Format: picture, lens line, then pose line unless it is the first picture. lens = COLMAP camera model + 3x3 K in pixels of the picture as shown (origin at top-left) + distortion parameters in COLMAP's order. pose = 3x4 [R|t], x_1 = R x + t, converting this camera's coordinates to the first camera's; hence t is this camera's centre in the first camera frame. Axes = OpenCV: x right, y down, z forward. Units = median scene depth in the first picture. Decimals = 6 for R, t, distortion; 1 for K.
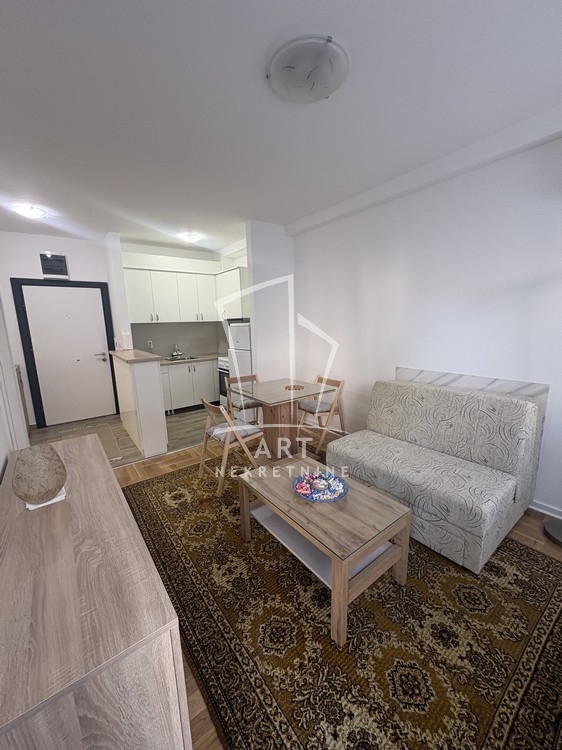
lens RADIAL K [[297.6, 0, 281.0], [0, 297.6, 375.0], [0, 0, 1]] dist [0.000025, 0.000162]
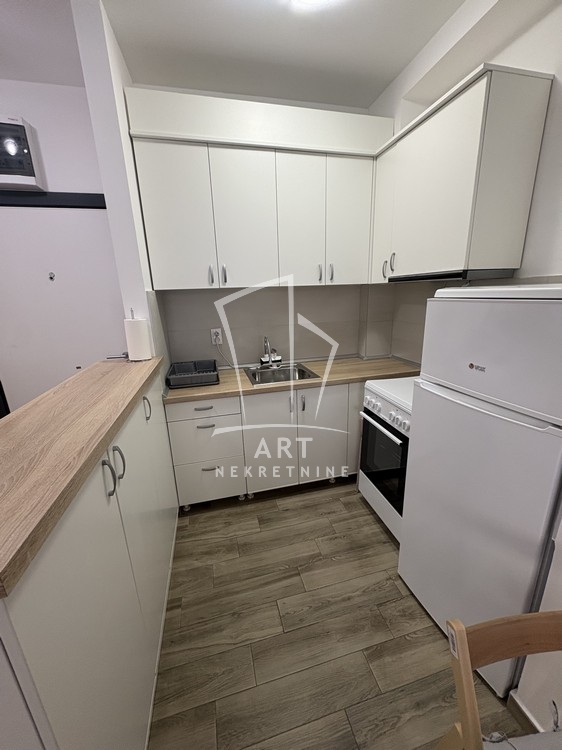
lens RADIAL K [[297.6, 0, 281.0], [0, 297.6, 375.0], [0, 0, 1]] dist [0.000025, 0.000162]
pose [[0.921222, 0.101224, -0.375637, -0.206443], [-0.061659, 0.991342, 0.115926, -0.126884], [0.384119, -0.083632, 0.919488, 0.745241]]
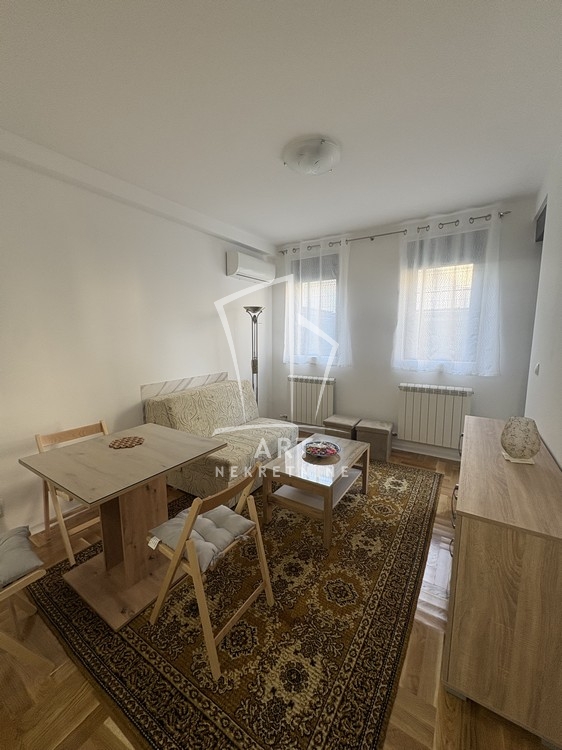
lens RADIAL K [[297.6, 0, 281.0], [0, 297.6, 375.0], [0, 0, 1]] dist [0.000025, 0.000162]
pose [[-0.341740, -0.103864, 0.934037, -0.466613], [0.181480, 0.967874, 0.174025, -0.106105], [-0.922105, 0.228981, -0.311912, 0.656992]]
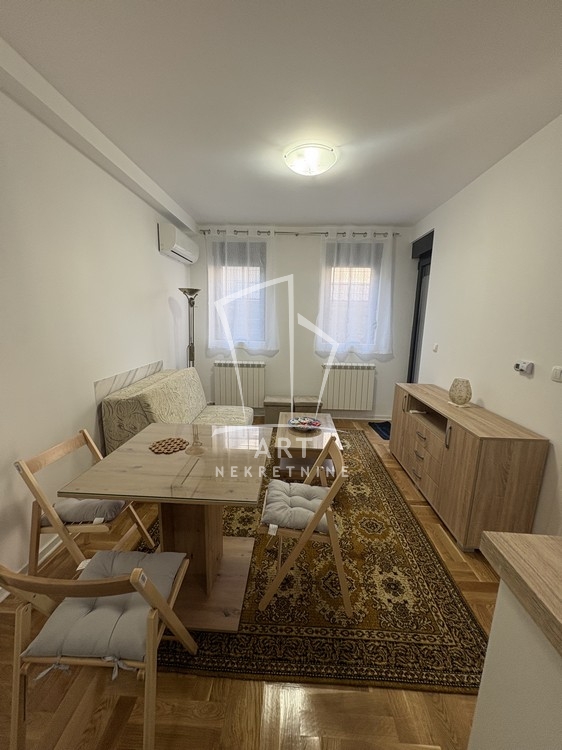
lens RADIAL K [[297.6, 0, 281.0], [0, 297.6, 375.0], [0, 0, 1]] dist [0.000025, 0.000162]
pose [[-0.767981, -0.111668, 0.630662, -0.322094], [0.113482, 0.945378, 0.305584, -0.162442], [-0.630338, 0.306252, -0.713361, 0.918374]]
